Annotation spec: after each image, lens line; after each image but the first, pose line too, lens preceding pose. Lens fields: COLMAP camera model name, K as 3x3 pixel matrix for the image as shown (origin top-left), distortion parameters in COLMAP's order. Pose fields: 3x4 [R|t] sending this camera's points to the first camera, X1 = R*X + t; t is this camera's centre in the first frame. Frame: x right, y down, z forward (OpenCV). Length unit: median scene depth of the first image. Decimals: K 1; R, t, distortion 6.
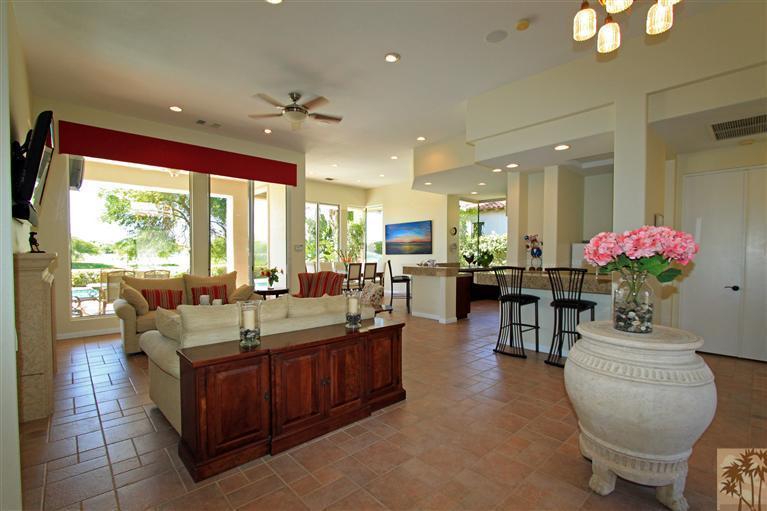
lens RADIAL K [[353.0, 0, 382.4], [0, 353.0, 262.4], [0, 0, 1]] dist [-0.017105, 0.001004]
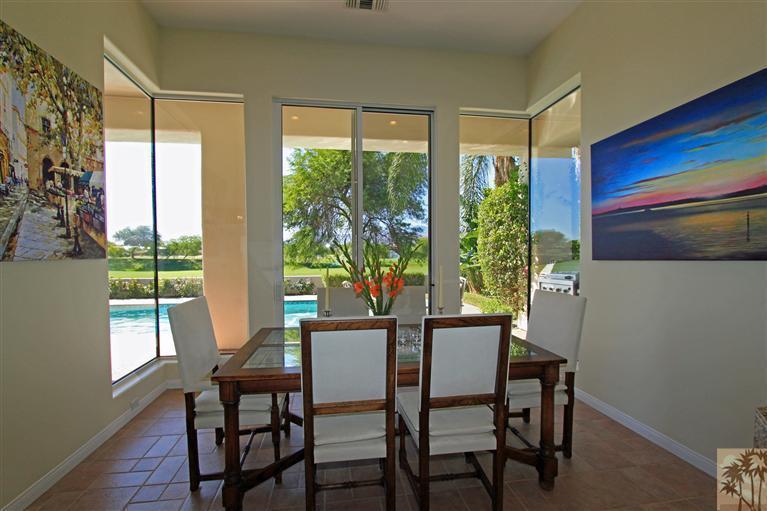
lens RADIAL K [[353.0, 0, 382.4], [0, 353.0, 262.4], [0, 0, 1]] dist [-0.017105, 0.001004]
pose [[0.829049, 0.007269, -0.559128, 0.027370], [-0.008689, 0.999962, 0.000117, -0.021891], [0.559108, 0.004761, 0.829081, 0.794791]]
